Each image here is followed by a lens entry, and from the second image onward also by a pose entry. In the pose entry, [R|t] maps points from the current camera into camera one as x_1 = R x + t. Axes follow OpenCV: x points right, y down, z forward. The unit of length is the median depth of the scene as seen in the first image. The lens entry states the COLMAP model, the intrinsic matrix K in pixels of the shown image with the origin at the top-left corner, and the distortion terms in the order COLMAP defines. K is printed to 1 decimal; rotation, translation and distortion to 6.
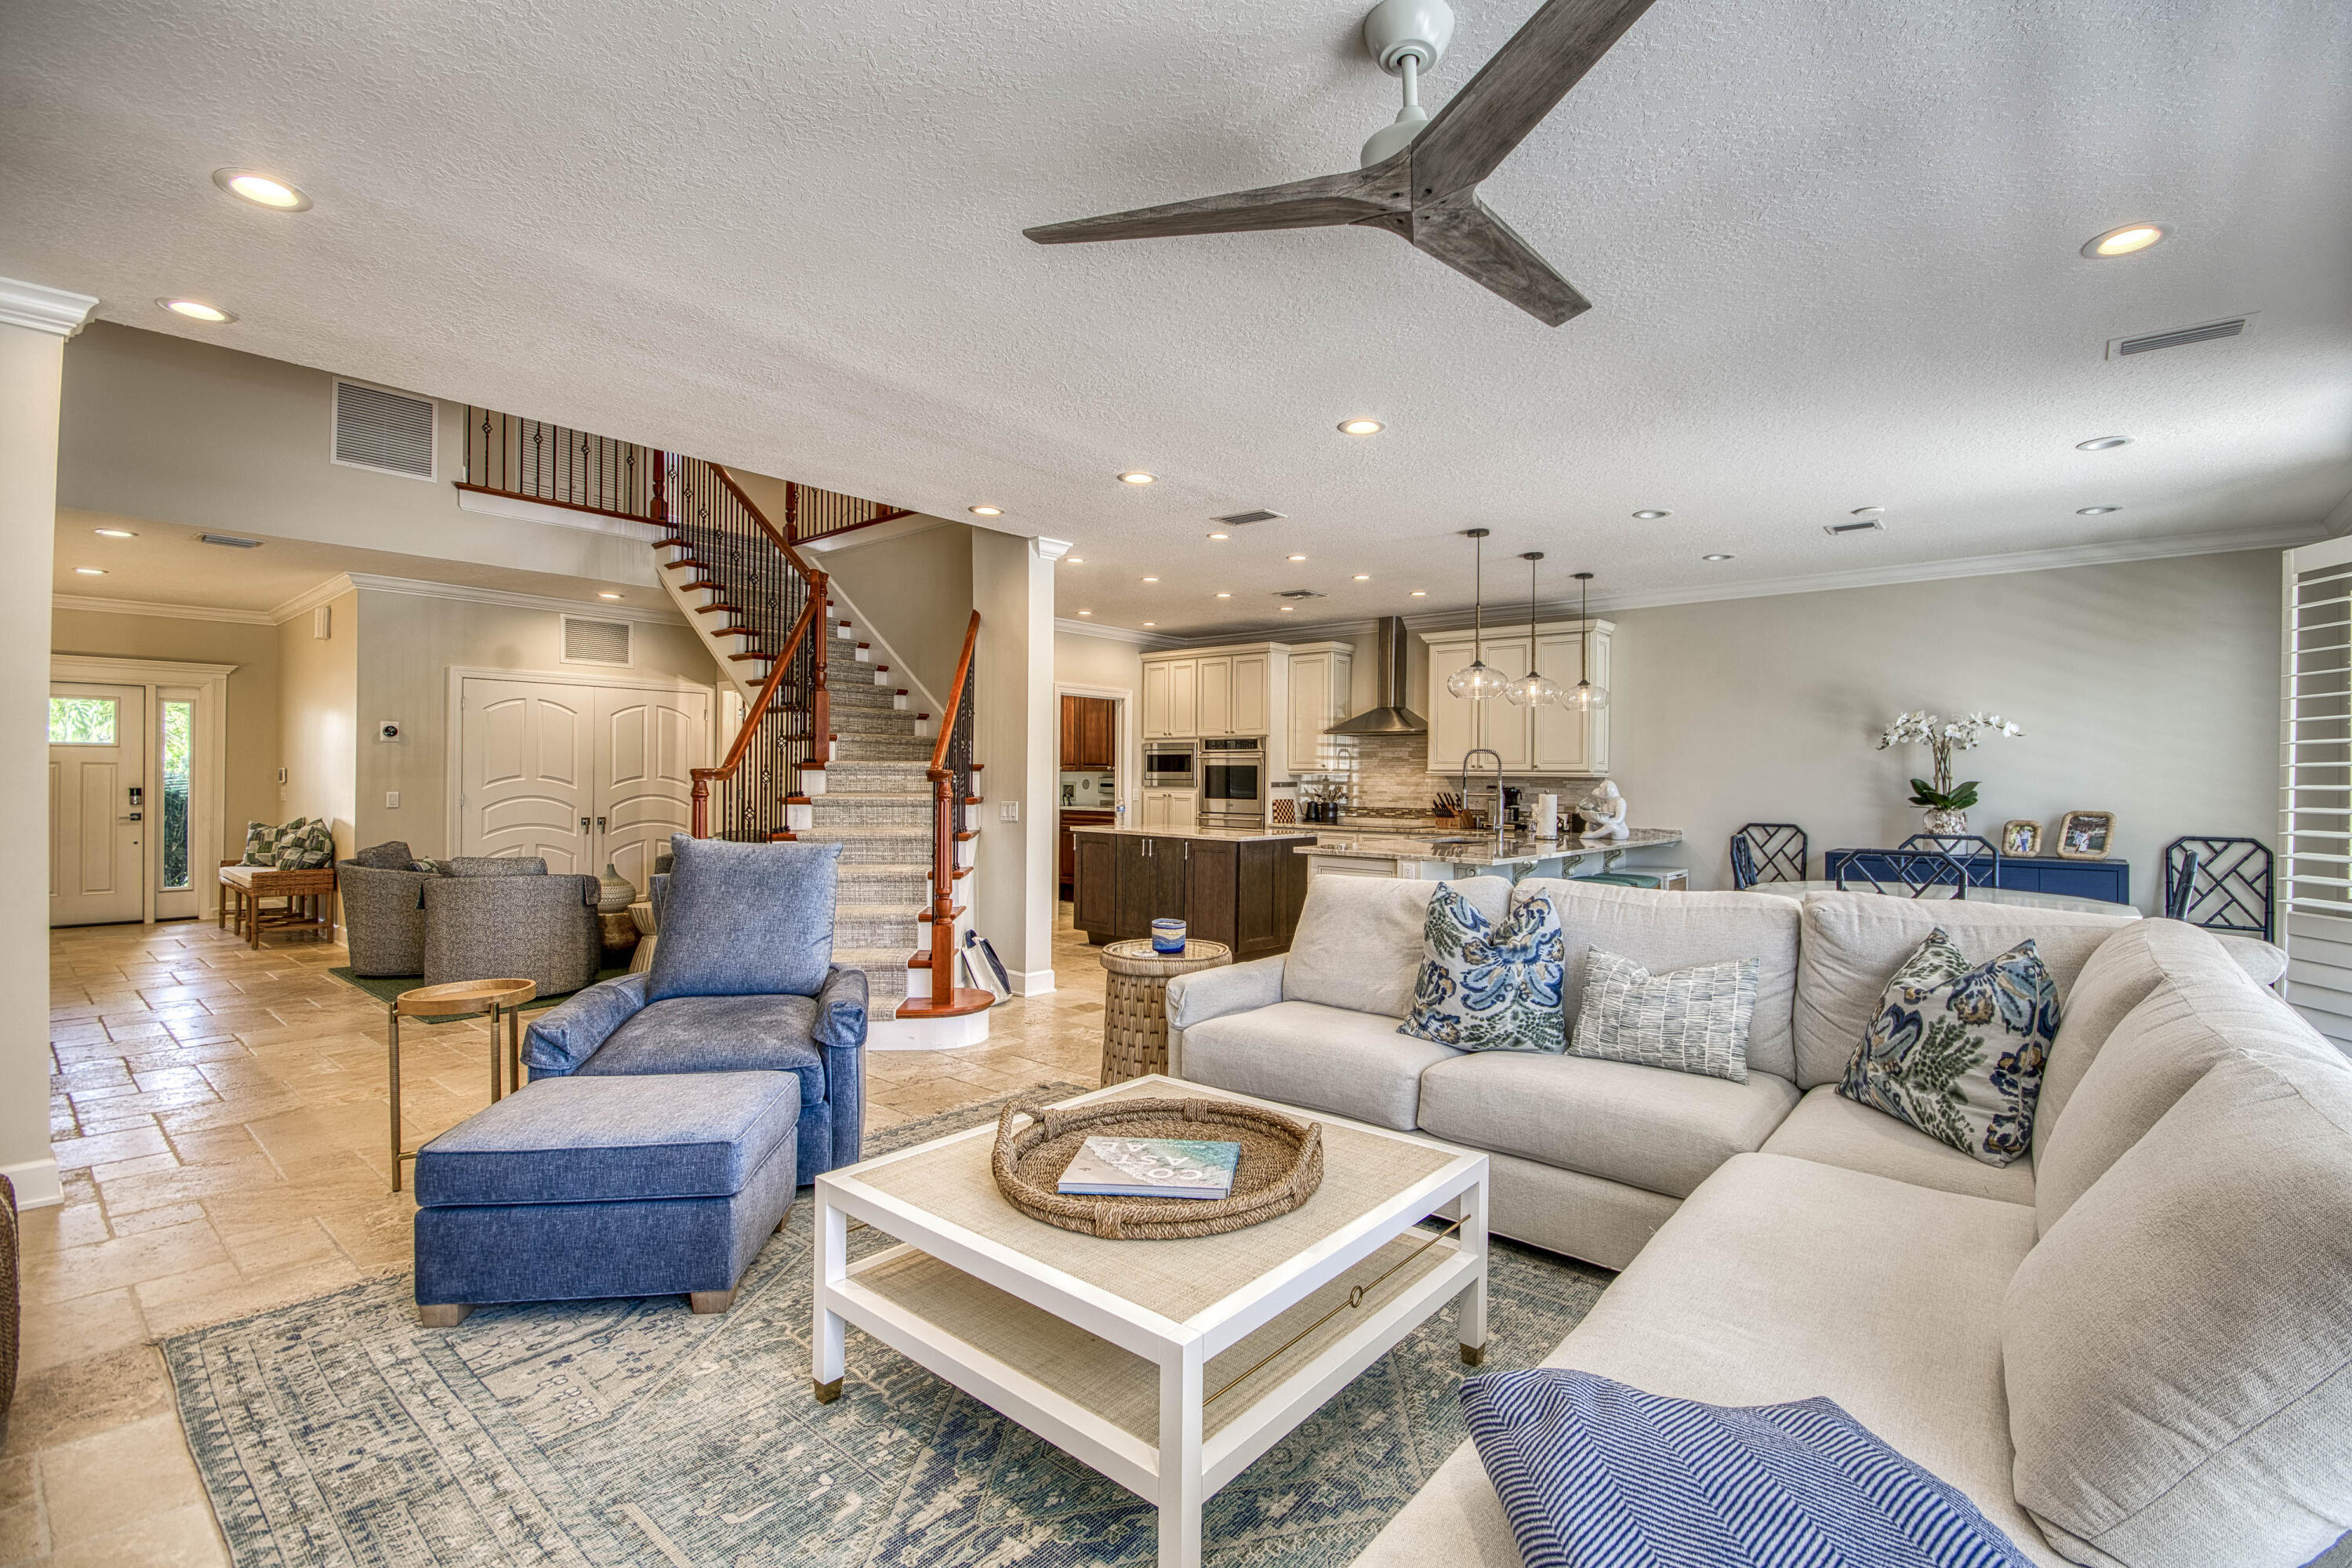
lens RADIAL K [[1040.9, 0, 1241.9], [0, 1040.9, 774.8], [0, 0, 1]] dist [-0.001528, -0.000660]
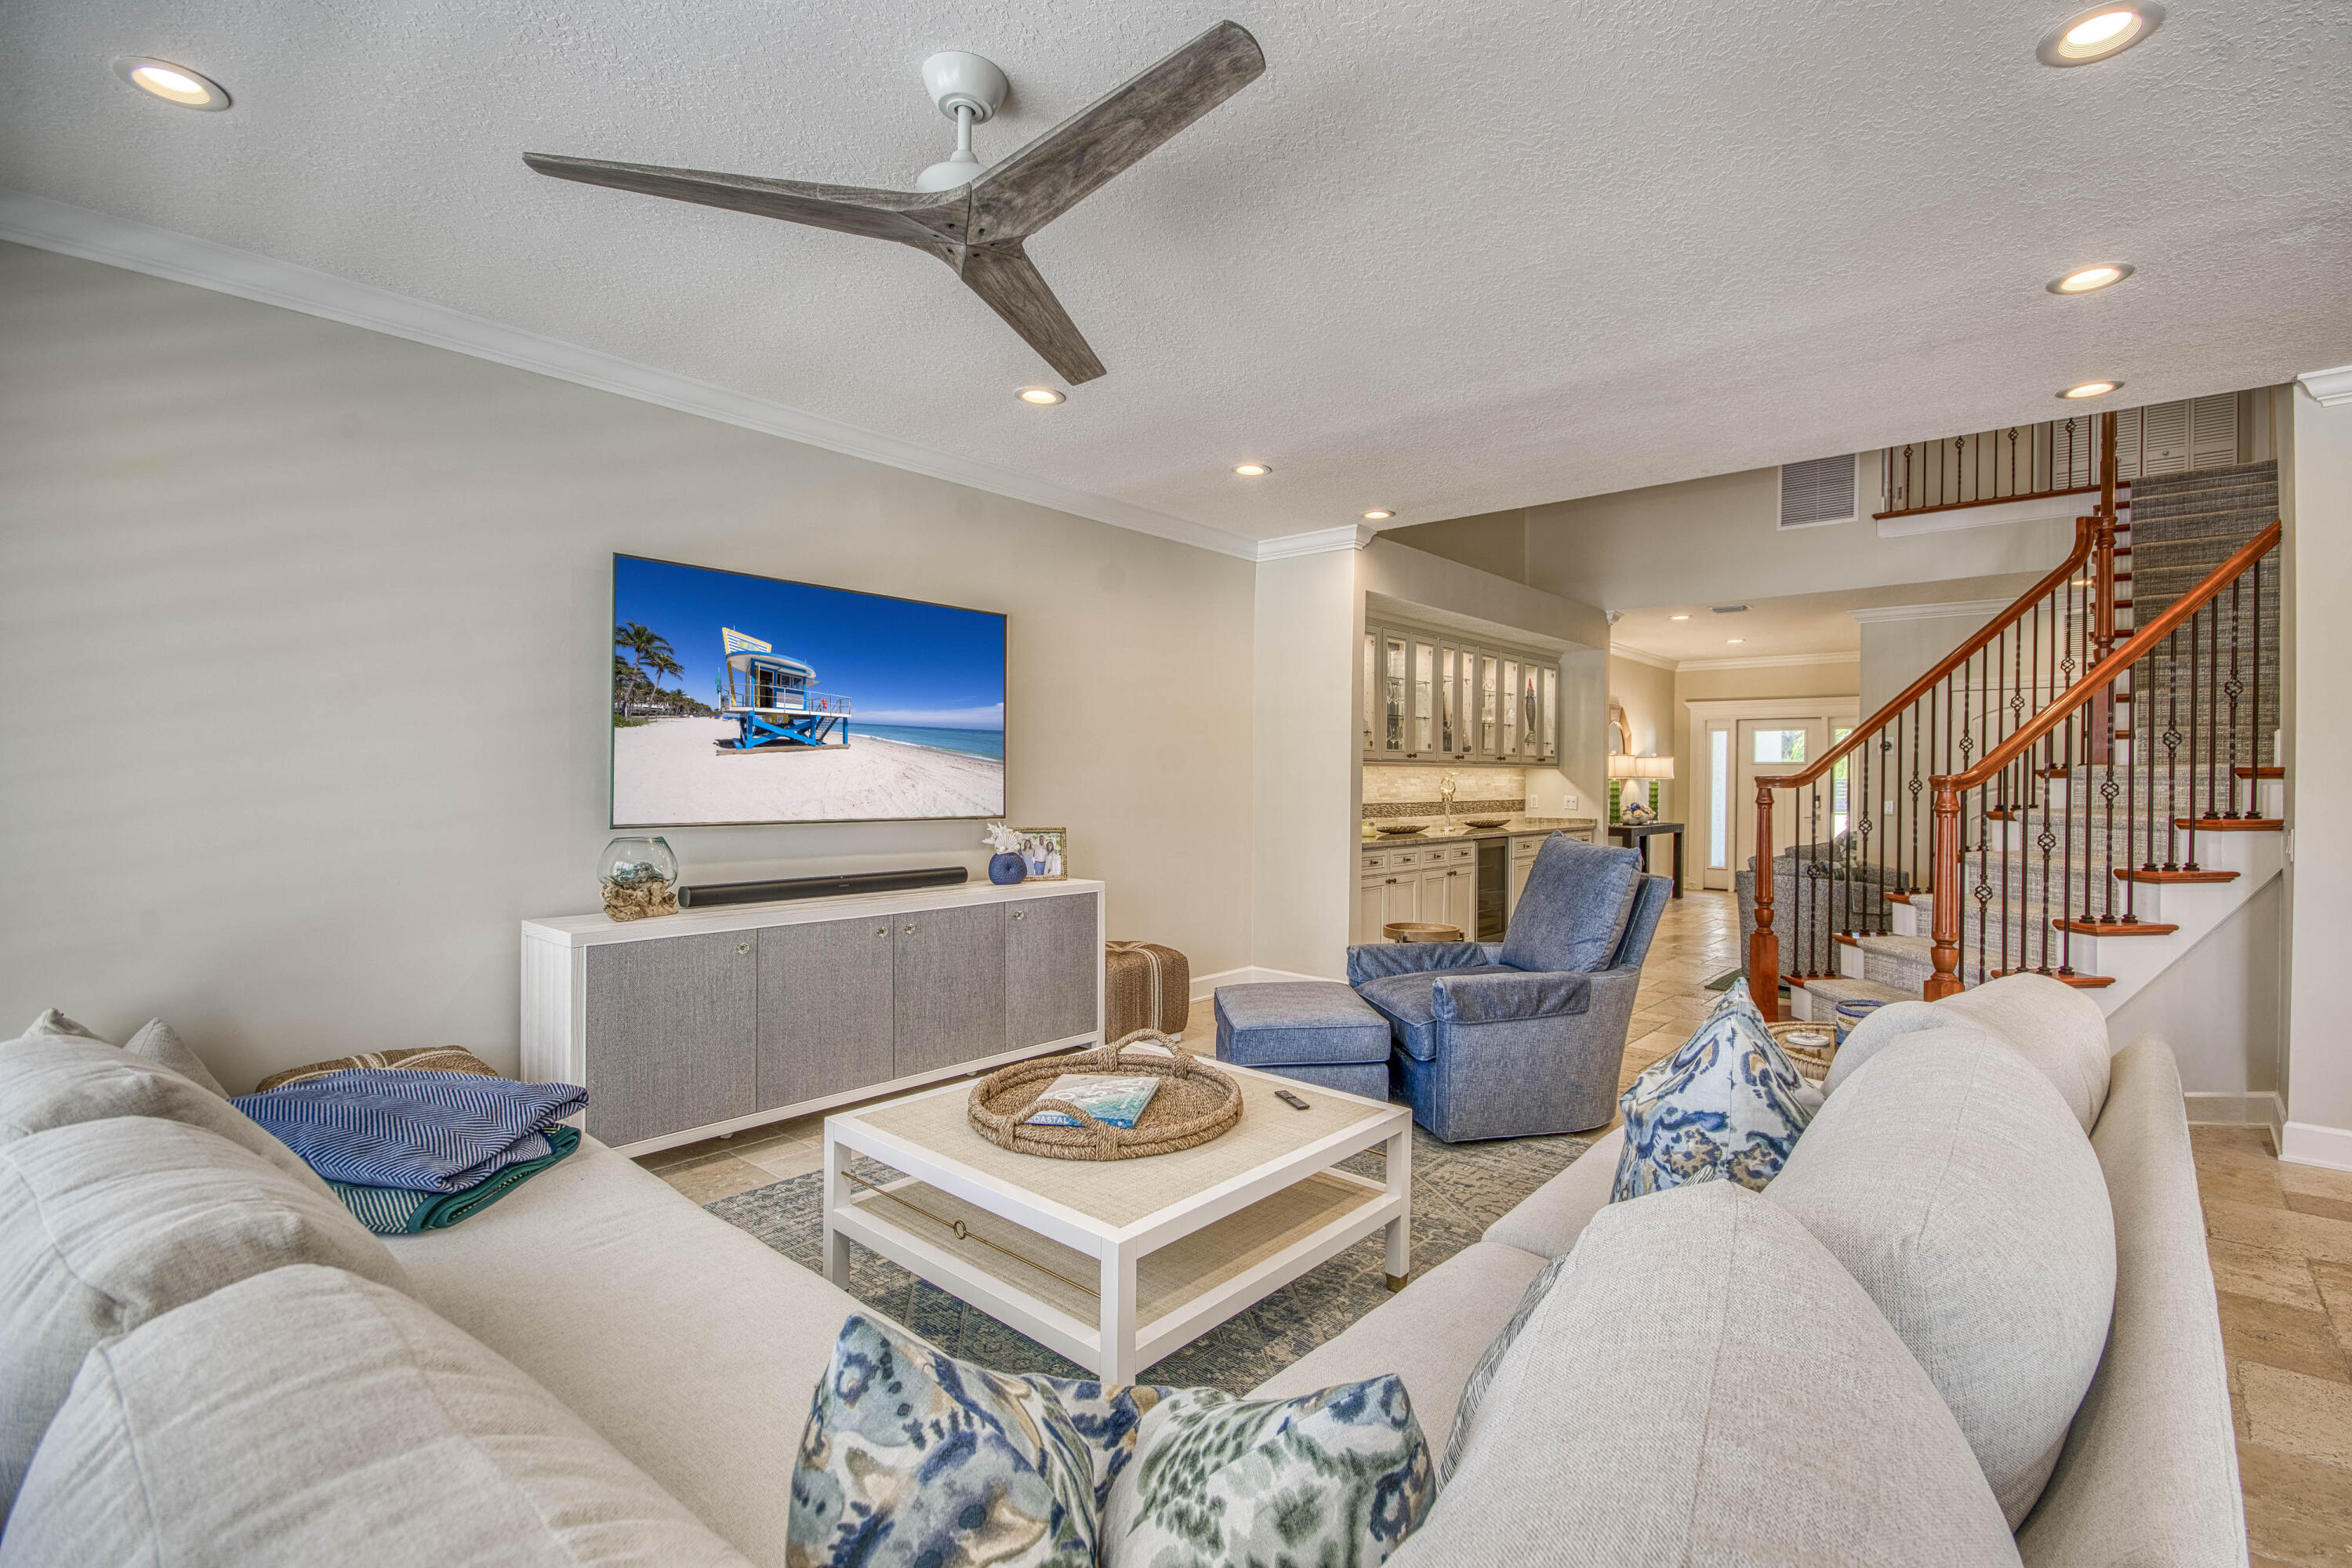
lens RADIAL K [[1045.3, 0, 1240.8], [0, 1045.3, 774.0], [0, 0, 1]] dist [-0.003126, -0.000775]
pose [[-0.021198, -0.008344, -0.999740, 0.302506], [-0.008926, 0.999927, -0.008156, 0.003034], [0.999735, 0.008751, -0.021271, 0.322485]]
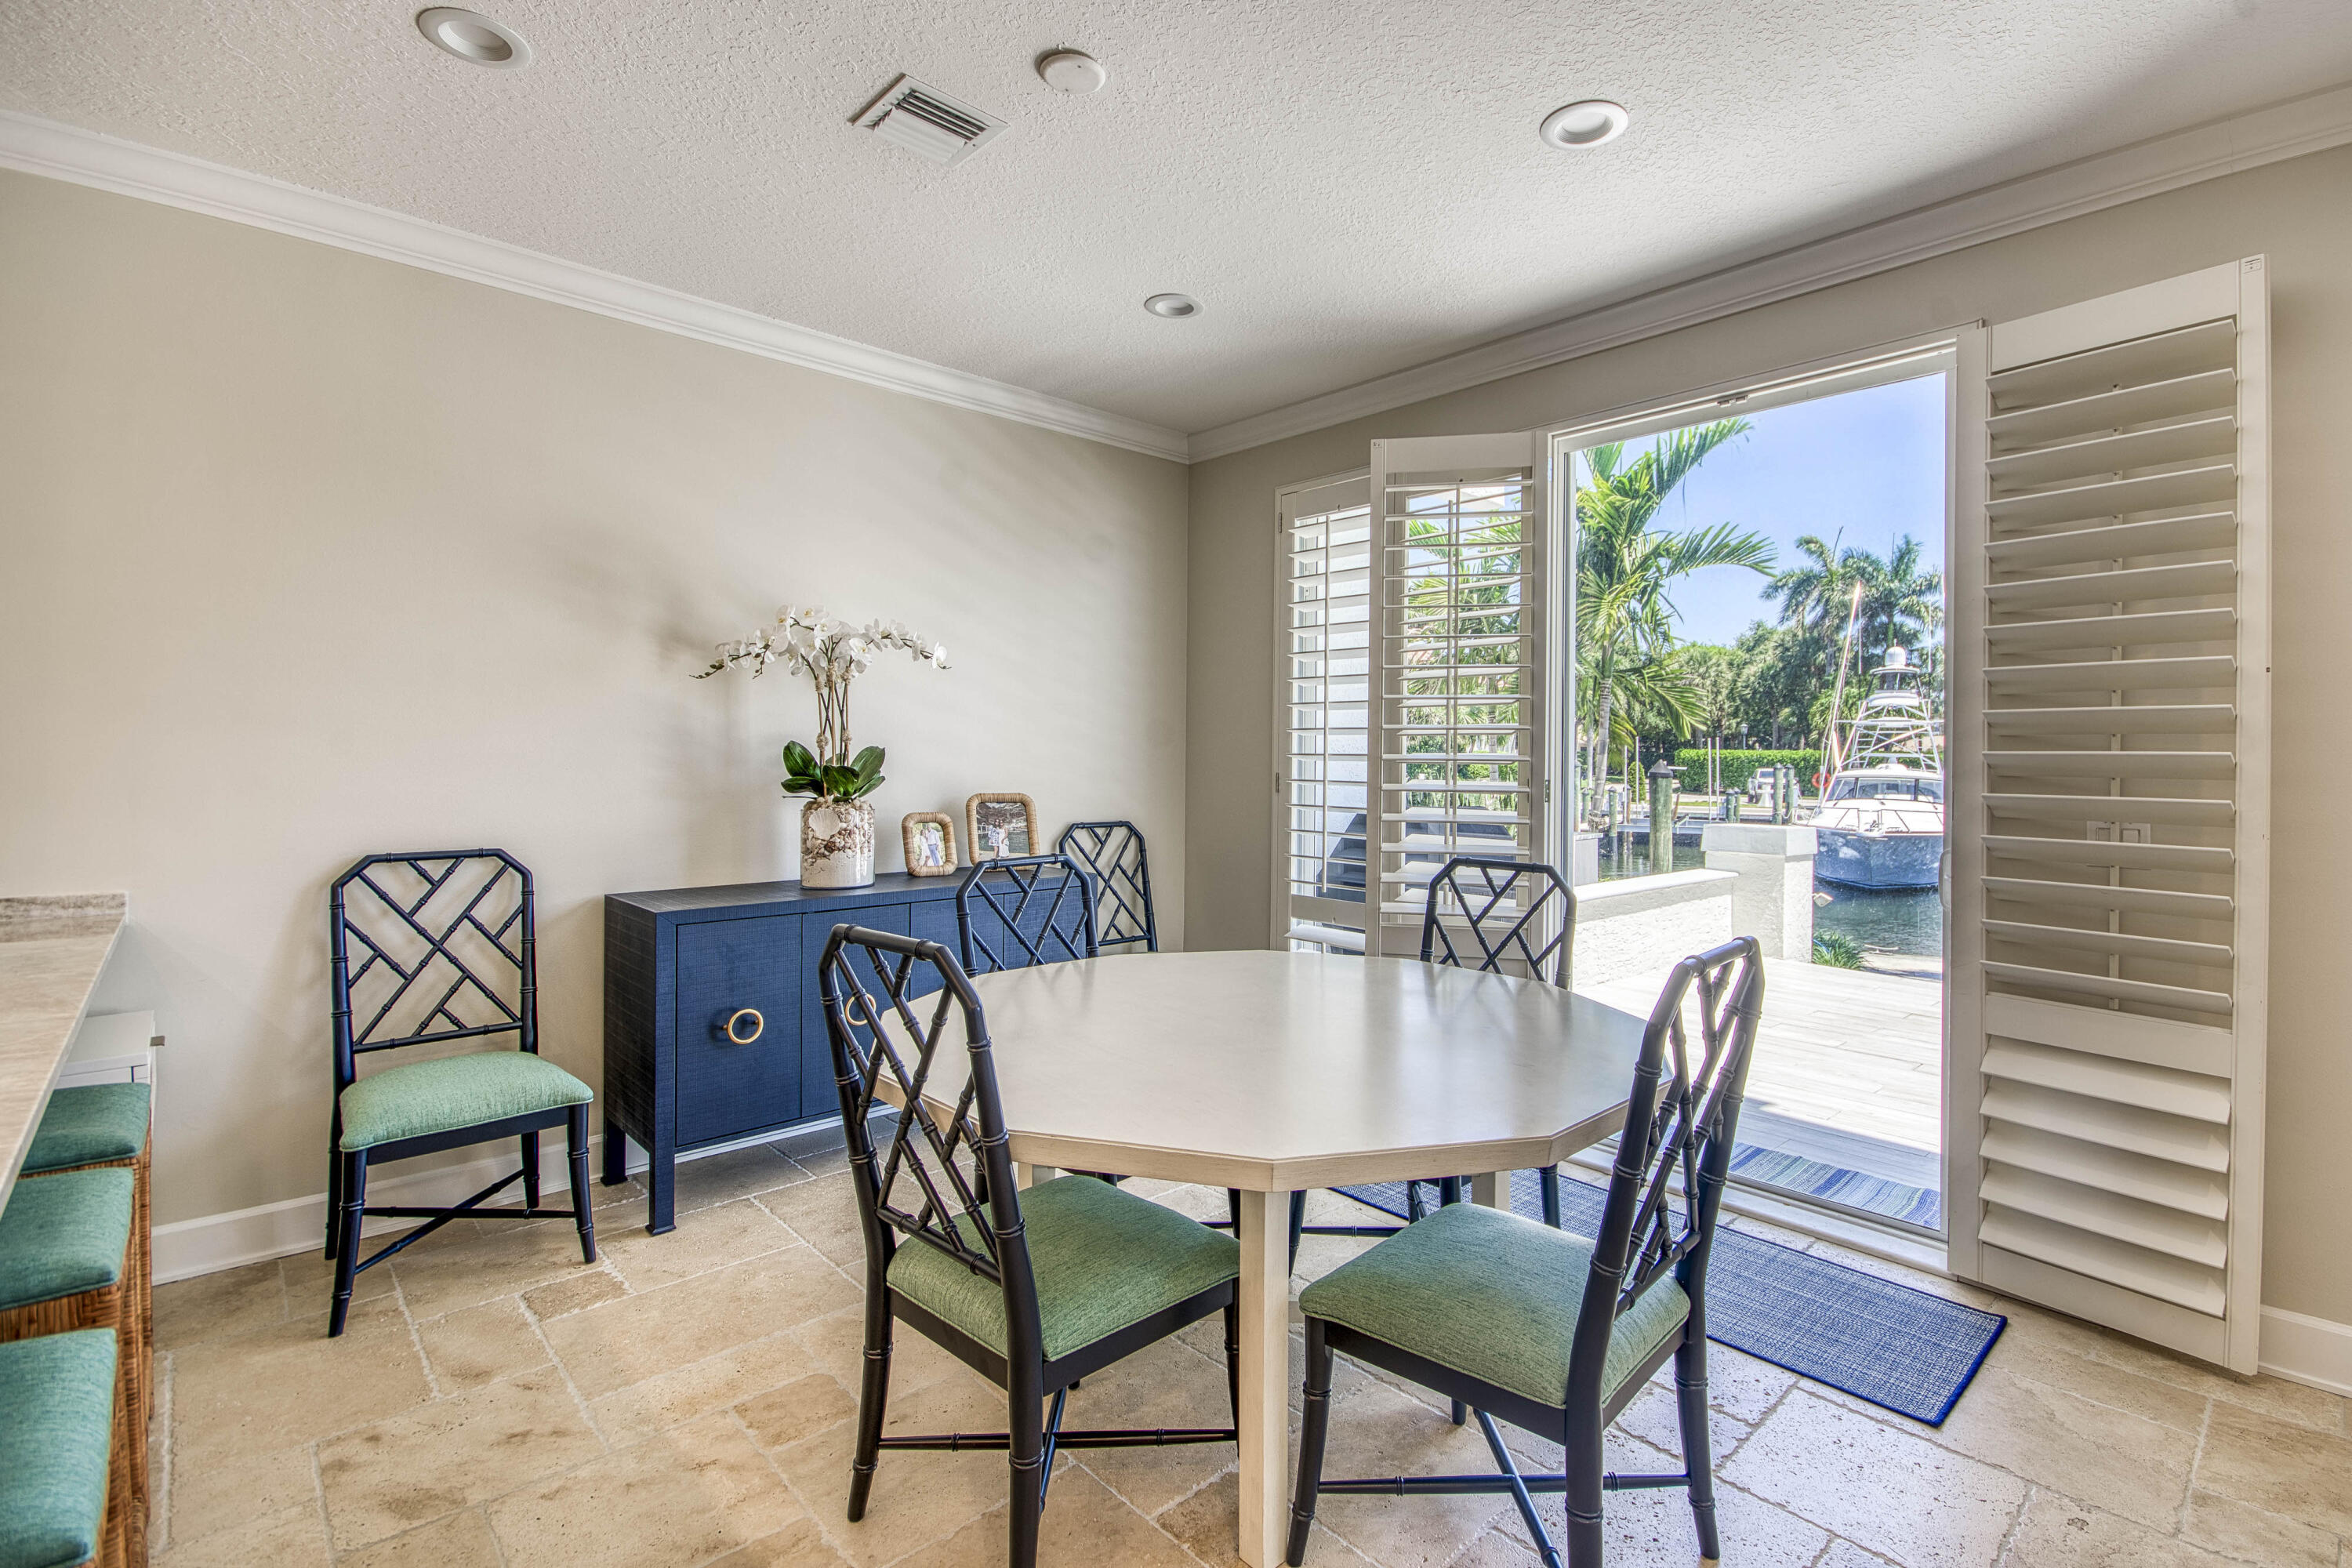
lens RADIAL K [[1078.9, 0, 1212.1], [0, 1078.9, 758.1], [0, 0, 1]] dist [-0.000308, -0.000147]
pose [[0.141261, -0.010188, 0.989920, 0.131986], [-0.011259, 0.999866, 0.011897, 0.002993], [-0.989908, -0.012826, 0.141127, 0.592915]]
